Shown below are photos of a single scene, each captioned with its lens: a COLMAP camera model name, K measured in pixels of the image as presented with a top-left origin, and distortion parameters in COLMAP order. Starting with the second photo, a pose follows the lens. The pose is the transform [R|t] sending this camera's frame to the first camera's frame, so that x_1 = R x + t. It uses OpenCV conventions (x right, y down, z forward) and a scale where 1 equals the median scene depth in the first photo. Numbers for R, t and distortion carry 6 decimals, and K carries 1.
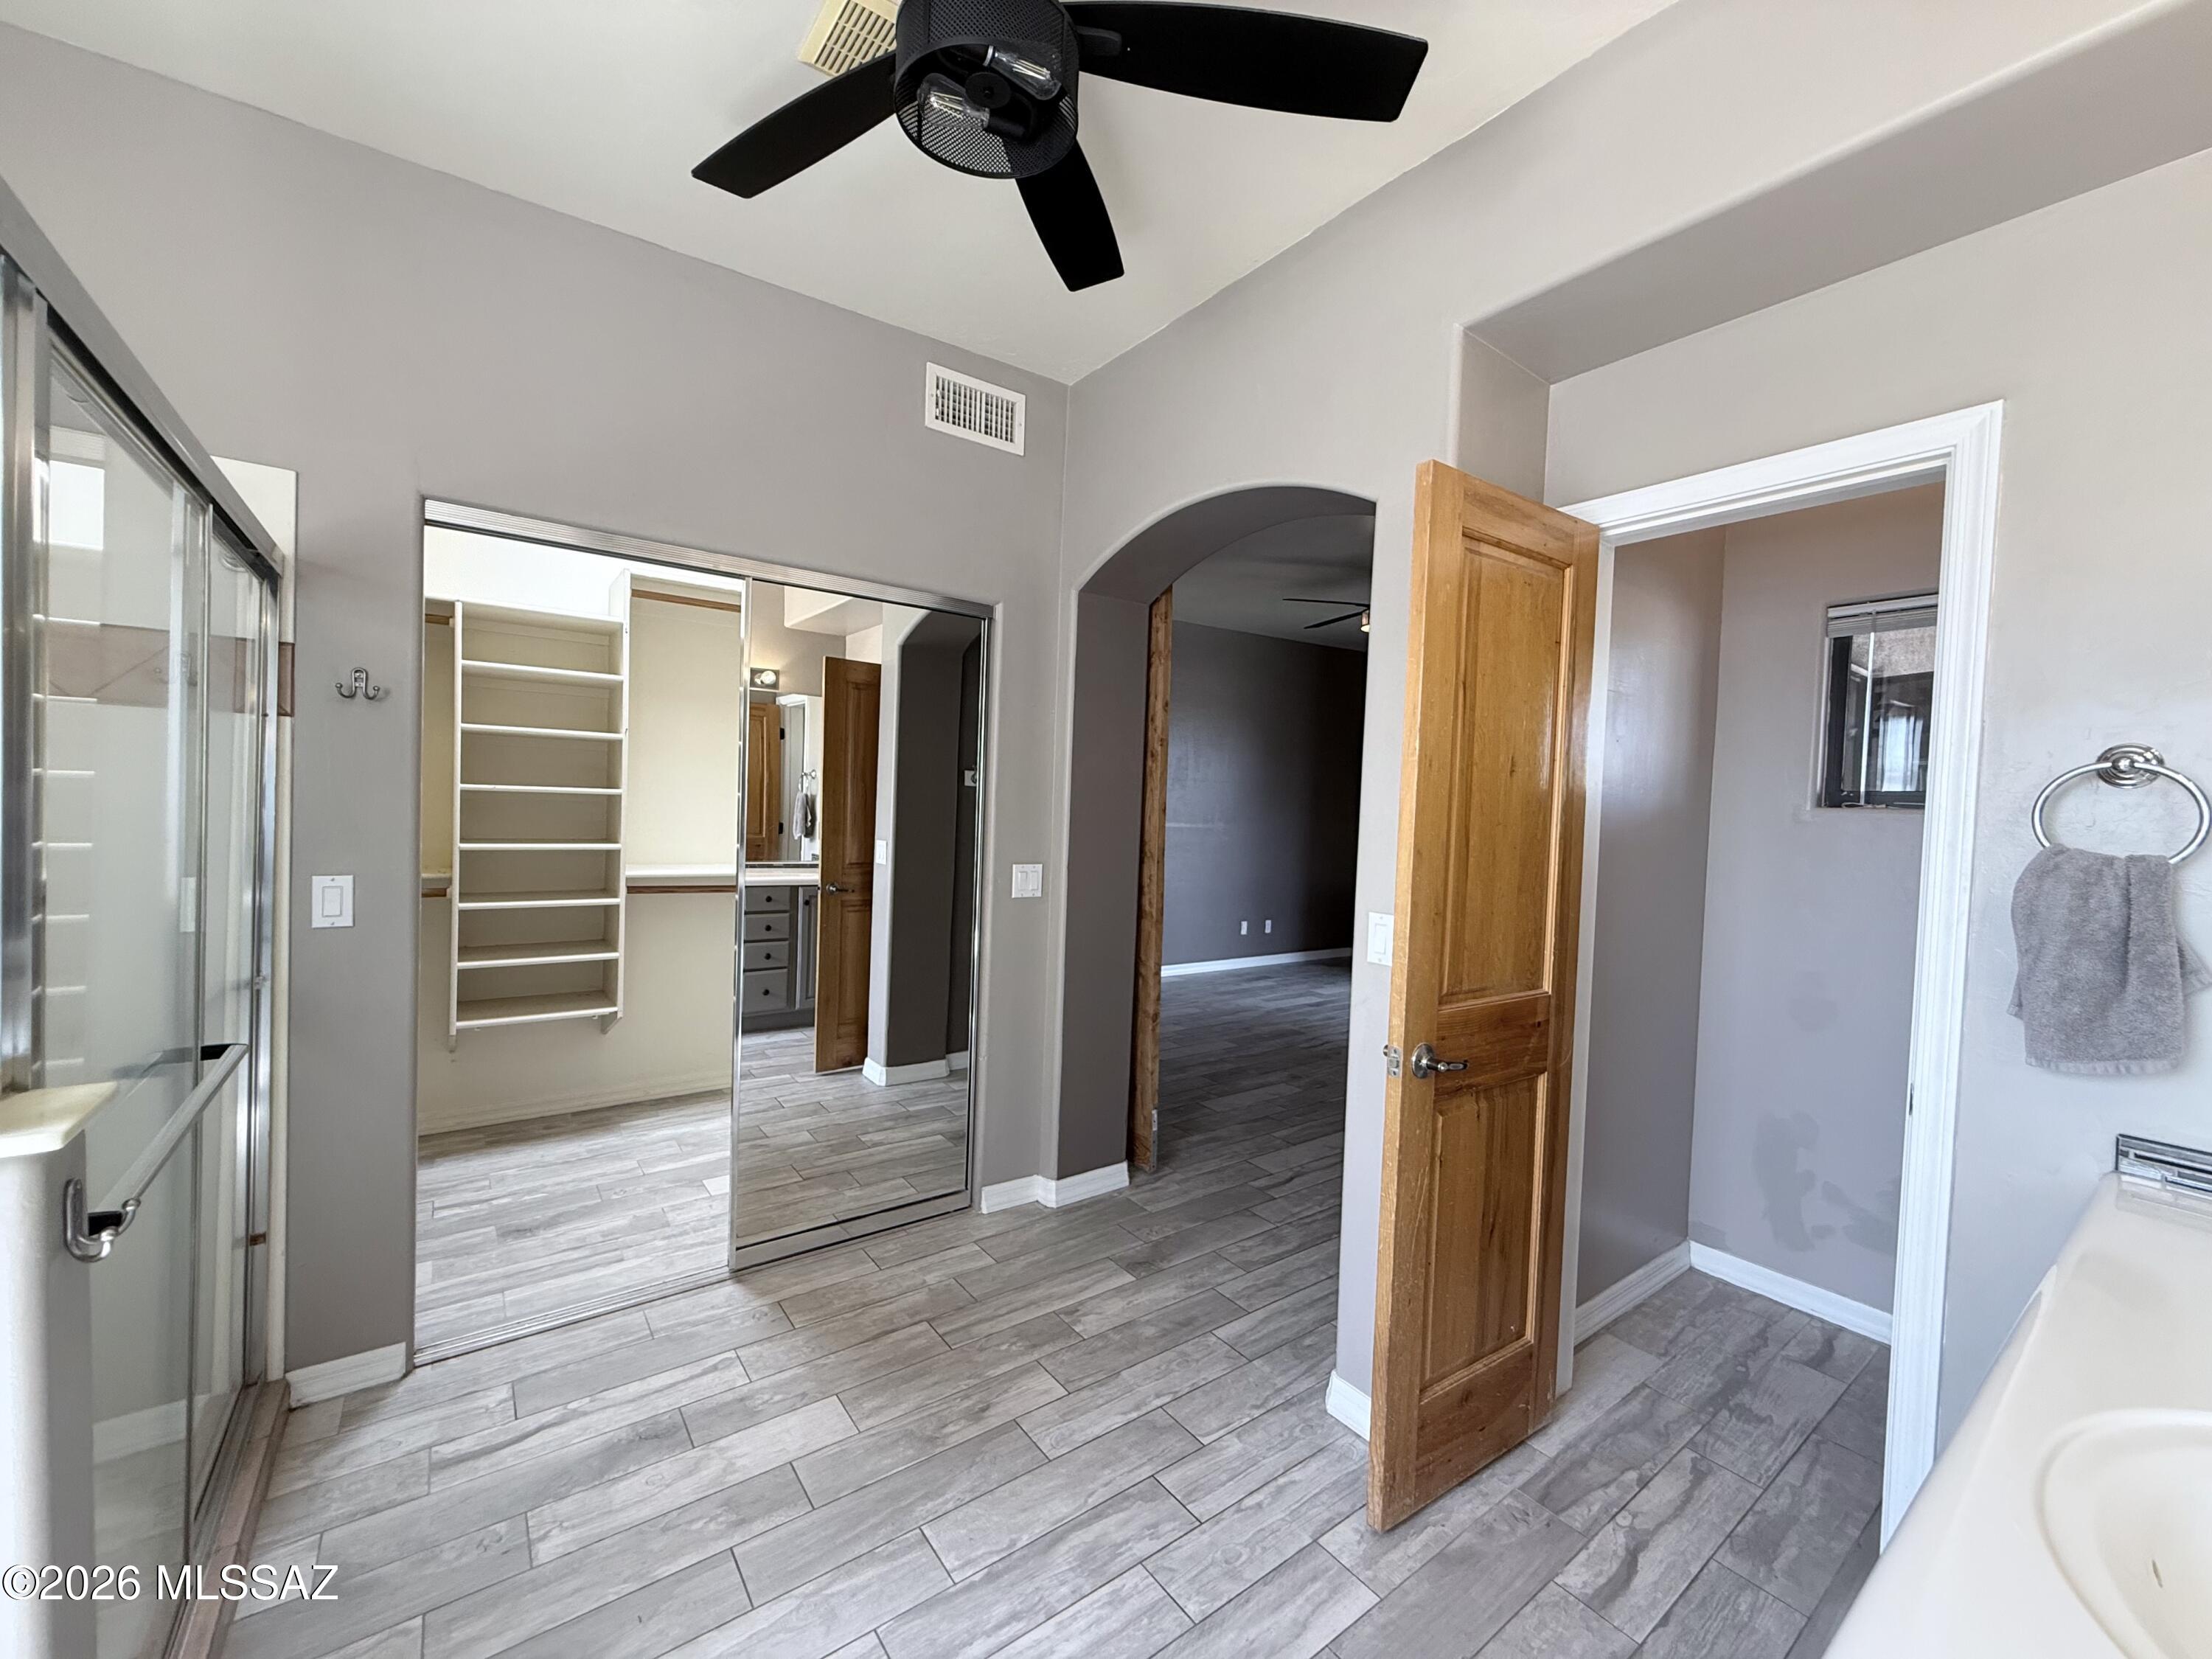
lens RADIAL K [[882.8, 0, 1100.5], [0, 882.8, 827.8], [0, 0, 1]] dist [-0.000998, 0.001285]
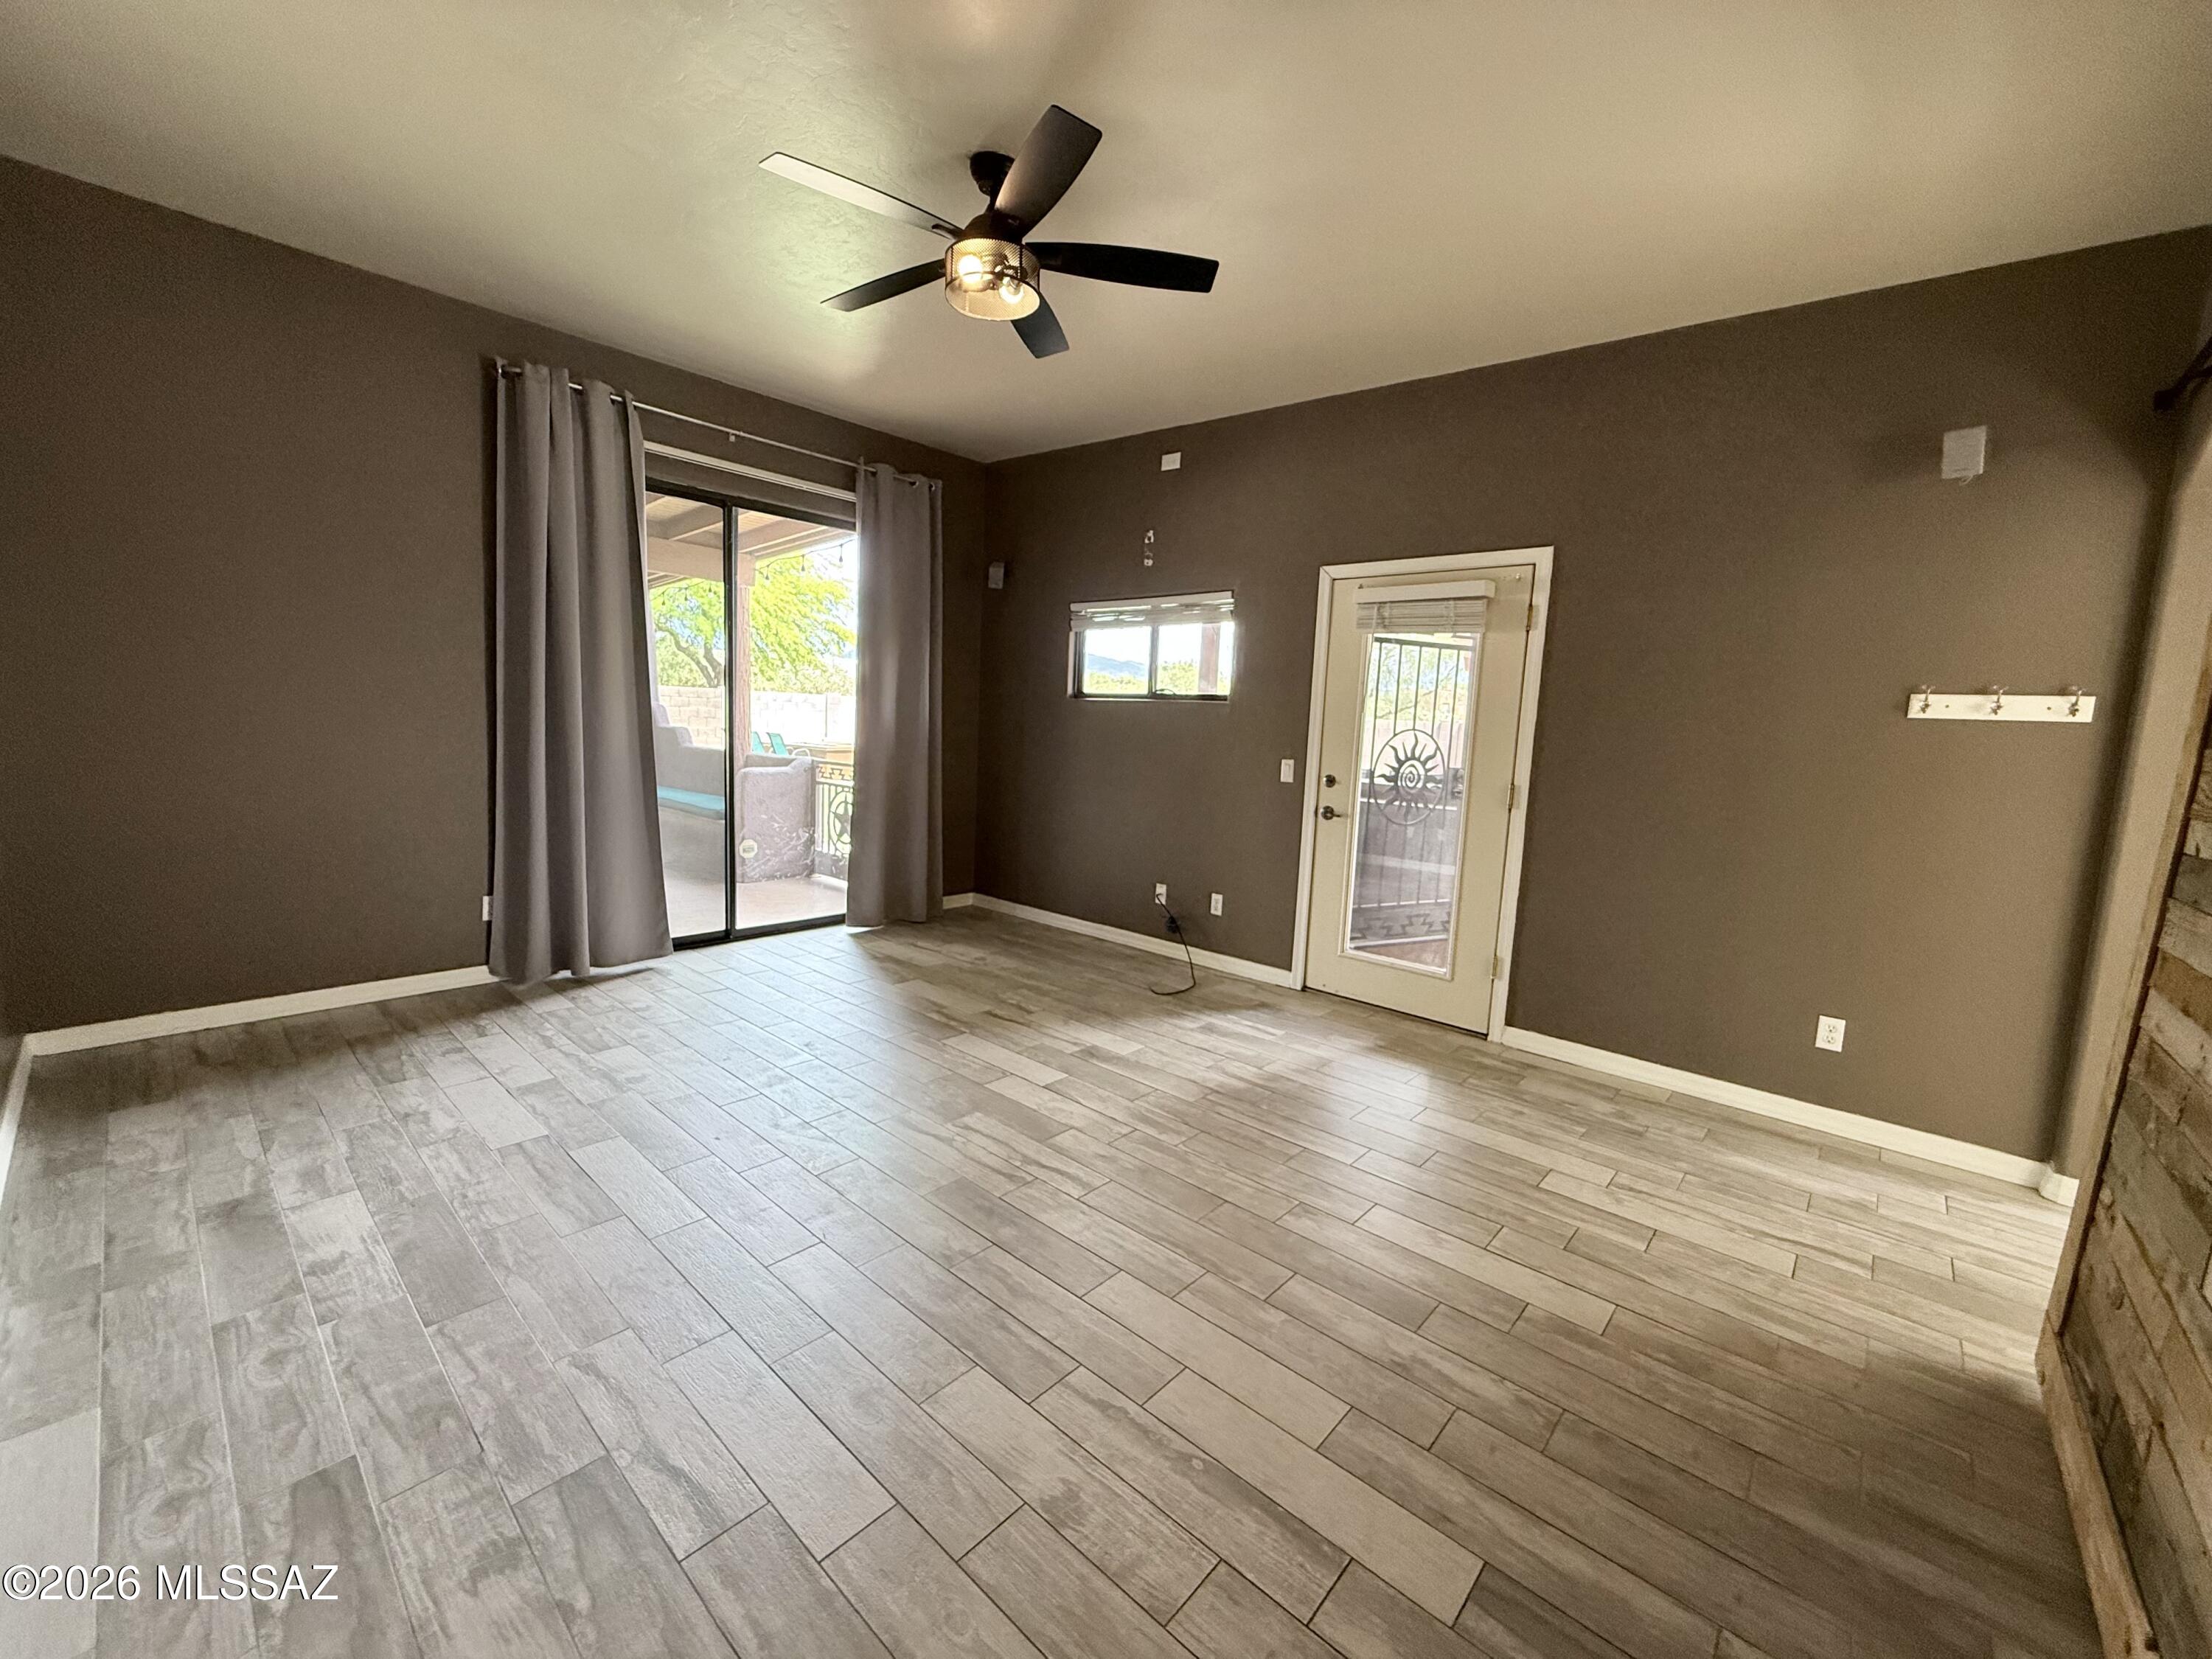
lens RADIAL K [[882.8, 0, 1100.6], [0, 882.8, 821.2], [0, 0, 1]] dist [-0.000998, 0.001285]
pose [[-0.192943, -0.158021, 0.968402, -0.237215], [-0.026180, 0.987424, 0.155909, -0.029992], [-0.980861, 0.004729, -0.194654, 1.242035]]
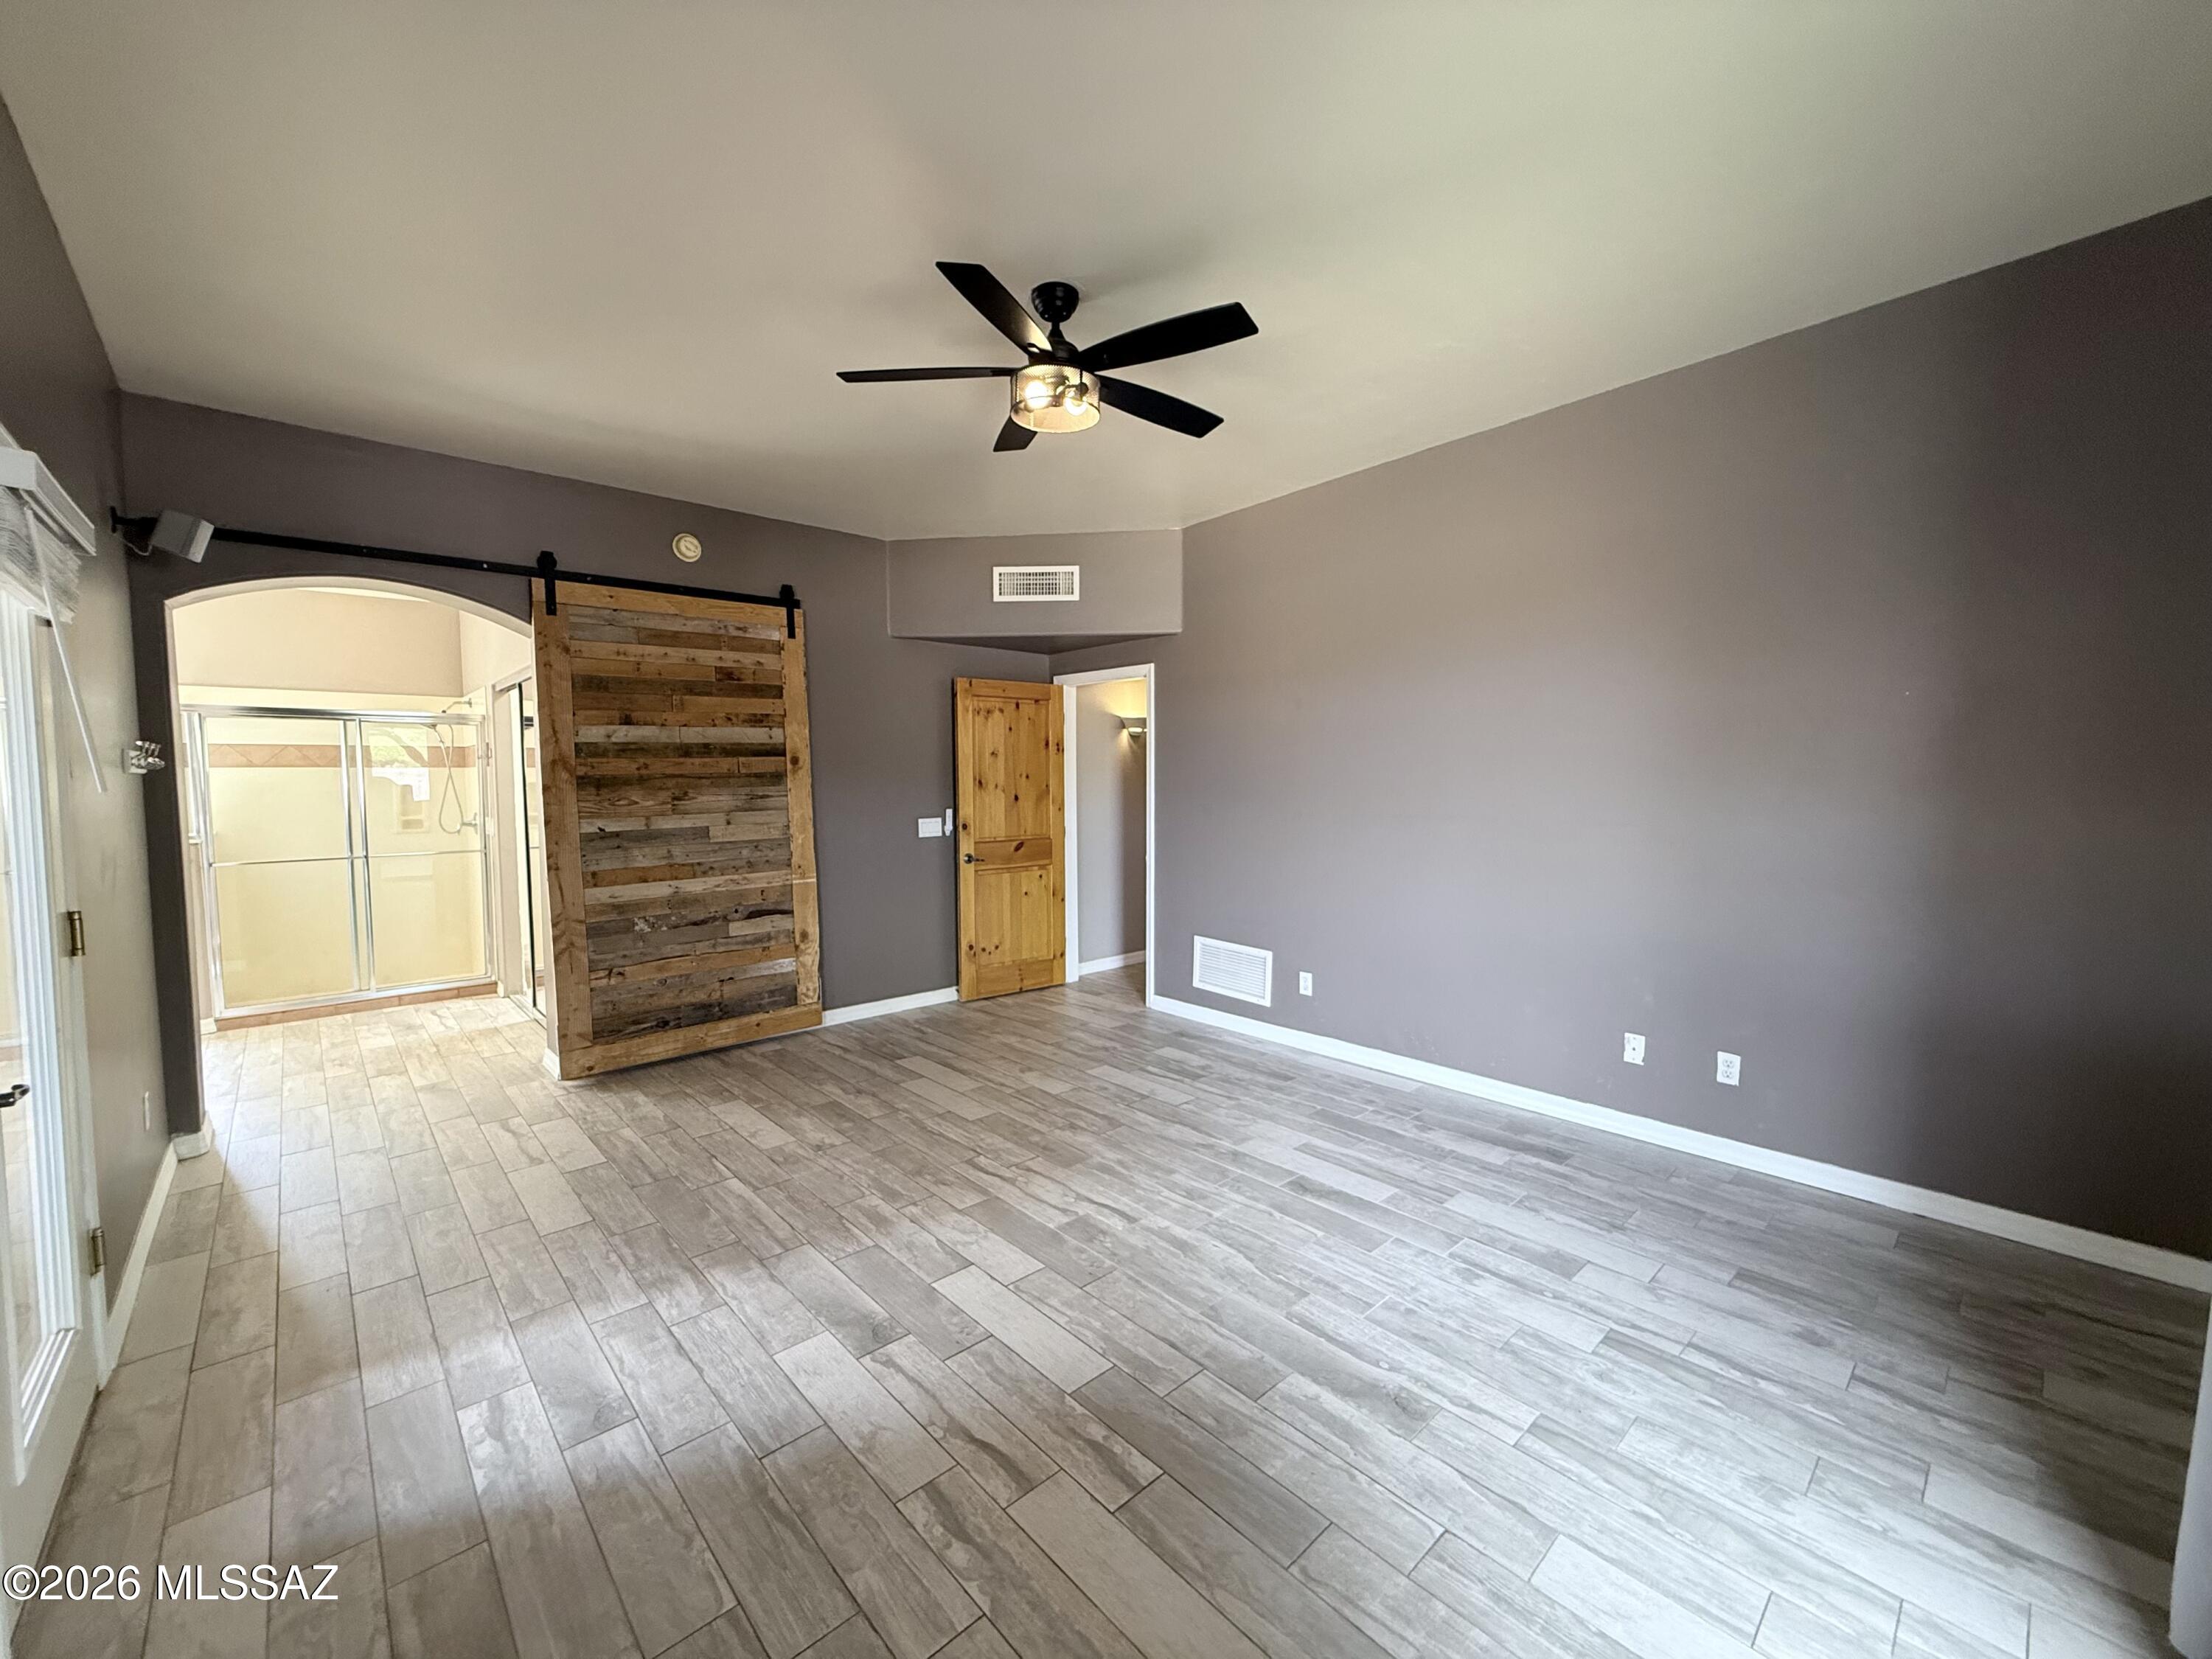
lens RADIAL K [[882.8, 0, 1099.3], [0, 882.8, 829.0], [0, 0, 1]] dist [-0.000998, 0.001285]
pose [[0.102627, 0.024470, -0.994419, 0.989241], [-0.017452, 0.999588, 0.022796, -0.005788], [0.994567, 0.015016, 0.103012, 1.169486]]
